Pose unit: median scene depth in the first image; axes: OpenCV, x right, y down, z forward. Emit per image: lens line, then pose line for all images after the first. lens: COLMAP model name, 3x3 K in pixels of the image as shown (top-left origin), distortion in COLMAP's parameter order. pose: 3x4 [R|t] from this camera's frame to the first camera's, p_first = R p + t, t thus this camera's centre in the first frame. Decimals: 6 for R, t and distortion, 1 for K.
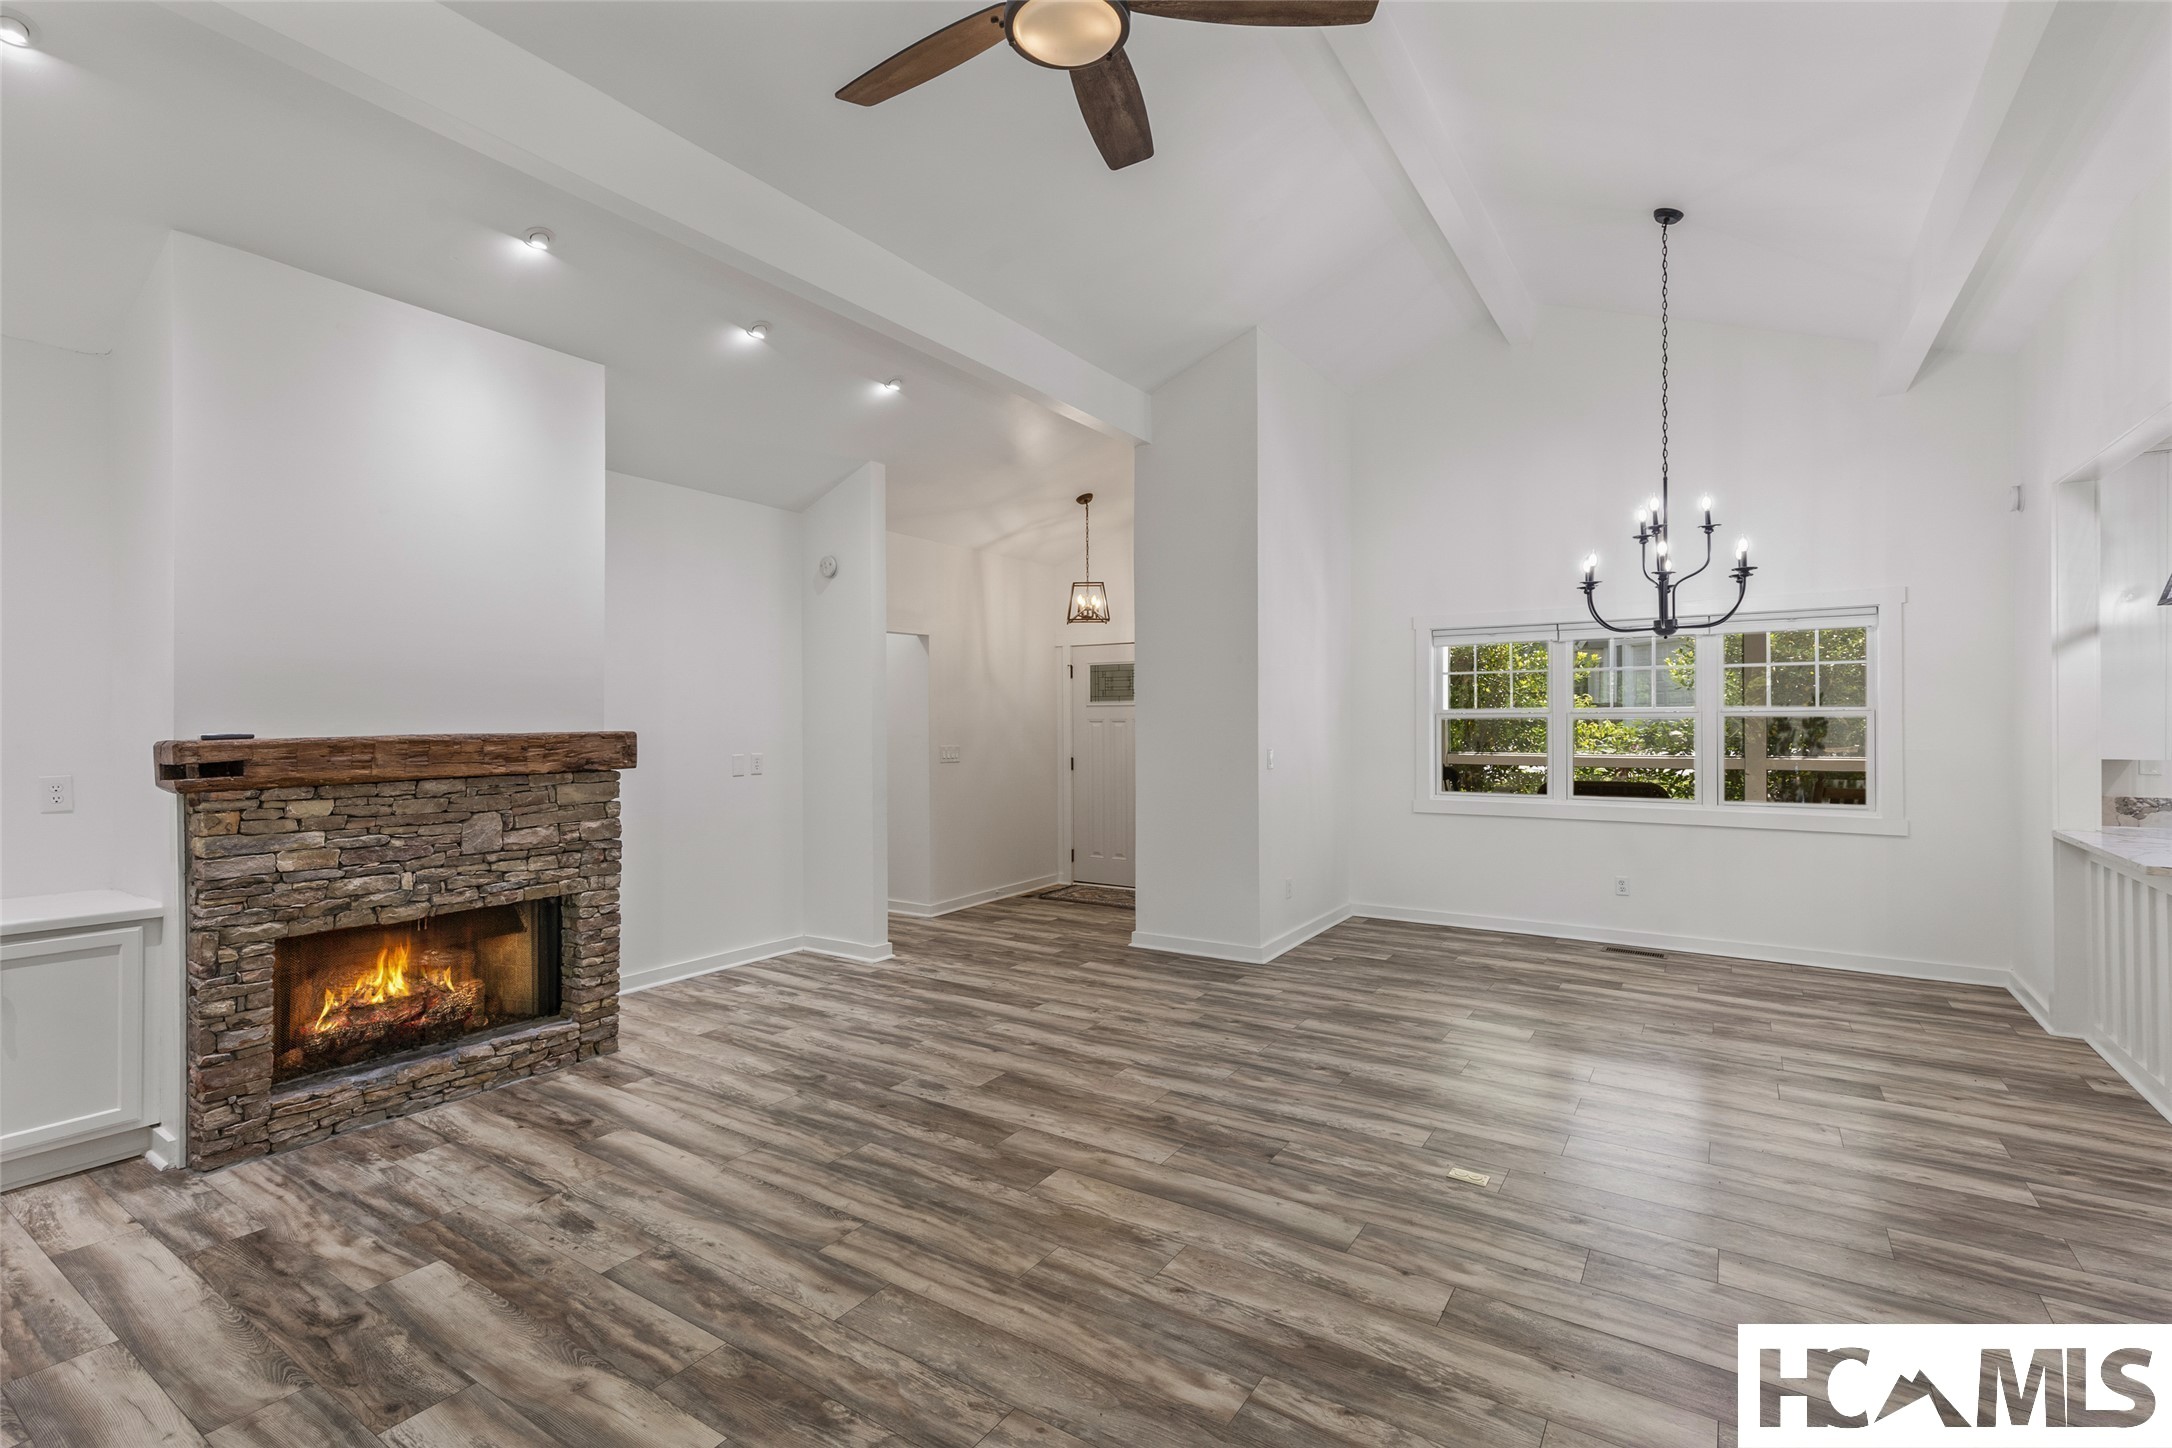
lens RADIAL K [[995.5, 0, 1105.1], [0, 995.5, 707.1], [0, 0, 1]] dist [0.004494, -0.000403]
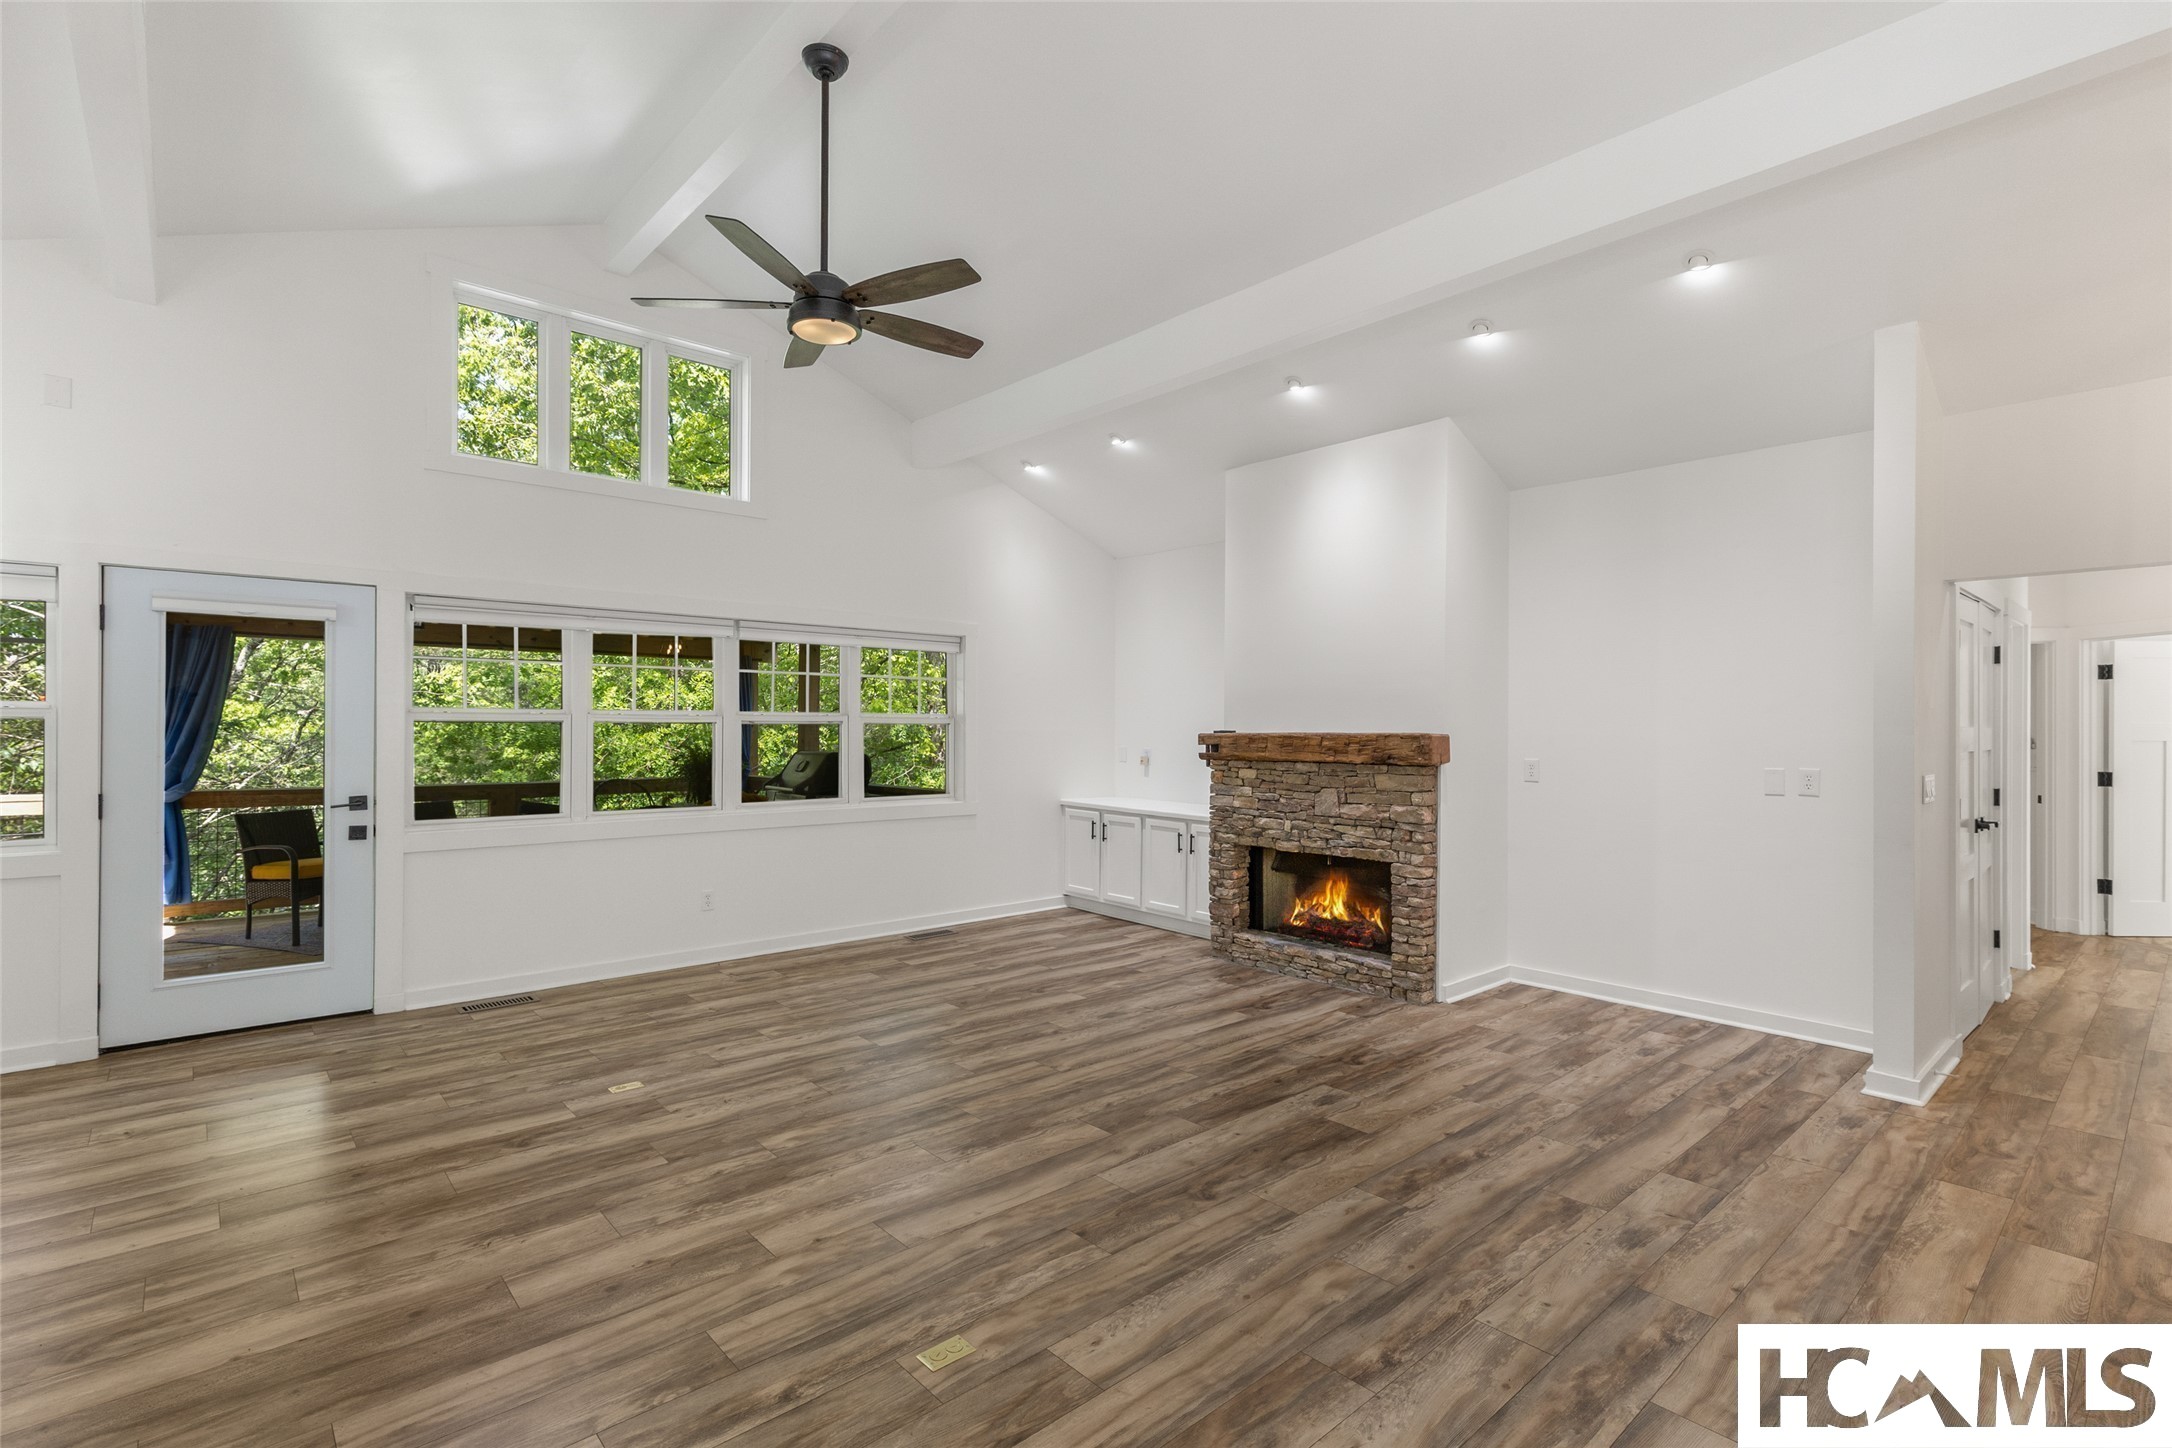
lens RADIAL K [[995.5, 0, 1075.2], [0, 995.5, 724.3], [0, 0, 1]] dist [0.004494, -0.000403]
pose [[-0.278251, 0.000454, -0.960508, 0.874271], [0.008981, 0.999957, -0.002129, 0.015431], [0.960466, -0.009219, -0.278244, 1.098024]]
